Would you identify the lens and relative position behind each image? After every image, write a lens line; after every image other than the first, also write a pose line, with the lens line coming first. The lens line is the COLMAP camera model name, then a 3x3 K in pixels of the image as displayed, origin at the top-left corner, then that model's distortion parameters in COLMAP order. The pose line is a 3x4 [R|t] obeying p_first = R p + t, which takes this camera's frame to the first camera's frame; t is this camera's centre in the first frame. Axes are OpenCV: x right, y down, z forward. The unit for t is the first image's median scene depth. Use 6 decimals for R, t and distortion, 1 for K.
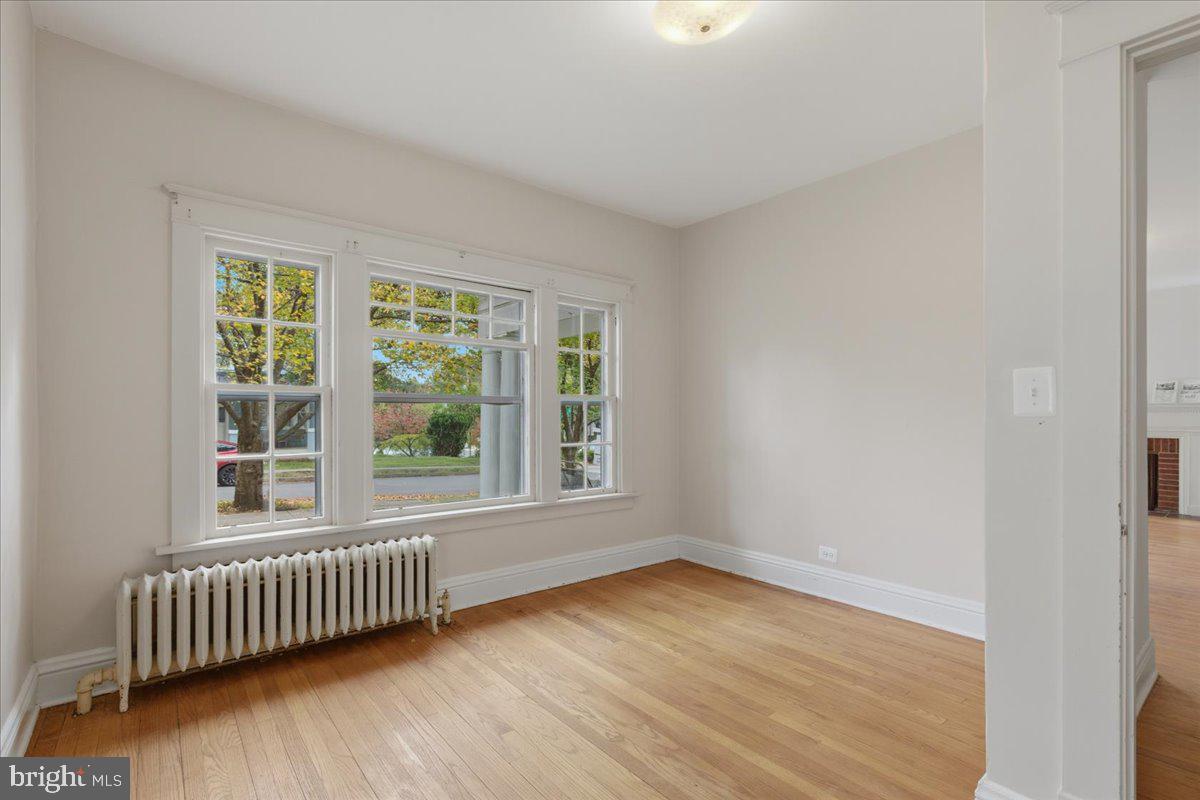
lens RADIAL K [[546.9, 0, 602.5], [0, 546.9, 410.2], [0, 0, 1]] dist [-0.004996, 0.000400]
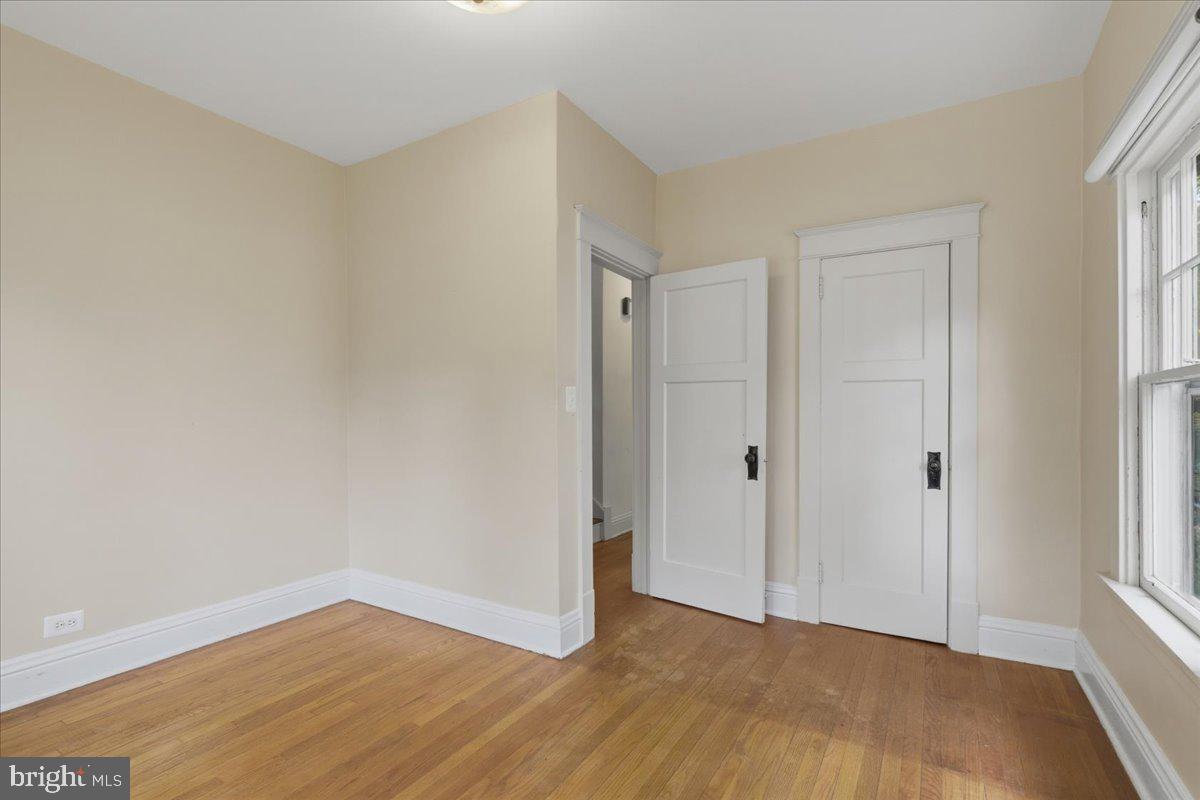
lens RADIAL K [[546.9, 0, 601.4], [0, 546.9, 404.2], [0, 0, 1]] dist [-0.004996, 0.000400]
pose [[-0.336299, 0.010598, 0.941696, -0.495175], [-0.007622, 0.999873, -0.013975, 0.003919], [-0.941724, -0.011877, -0.336176, 0.712927]]
